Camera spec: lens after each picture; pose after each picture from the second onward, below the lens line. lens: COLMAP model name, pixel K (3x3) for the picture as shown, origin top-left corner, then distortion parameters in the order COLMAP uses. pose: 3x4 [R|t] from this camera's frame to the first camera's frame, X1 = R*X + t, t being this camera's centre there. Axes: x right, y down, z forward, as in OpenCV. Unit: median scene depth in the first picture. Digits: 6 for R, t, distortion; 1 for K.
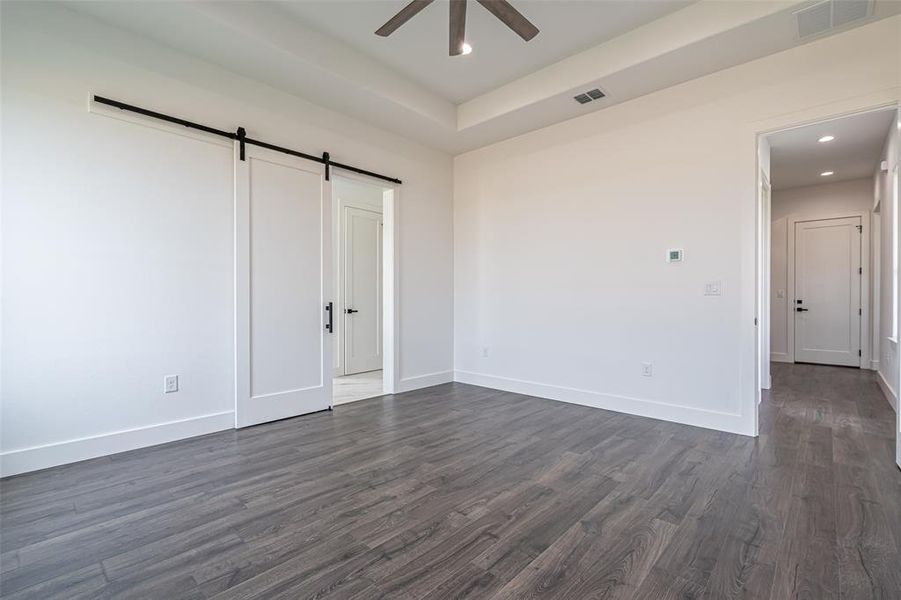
lens RADIAL K [[420.7, 0, 452.1], [0, 420.7, 301.7], [0, 0, 1]] dist [-0.001614, 0.000160]
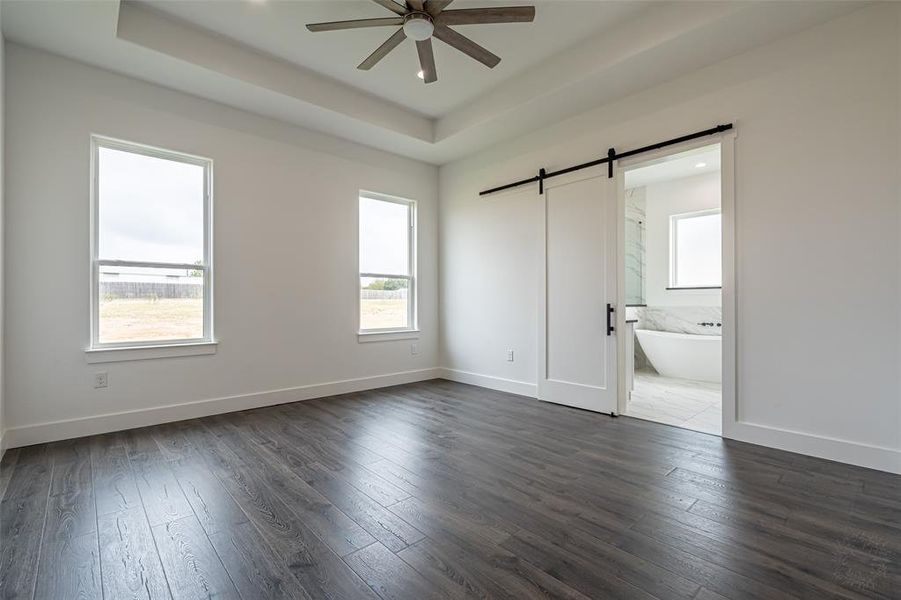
lens RADIAL K [[420.7, 0, 452.1], [0, 420.7, 301.7], [0, 0, 1]] dist [-0.001614, 0.000160]
pose [[-0.114643, -0.004300, -0.993397, 0.829195], [-0.007358, 0.999967, -0.003479, 0.003164], [0.993380, 0.006910, -0.114671, 0.884685]]
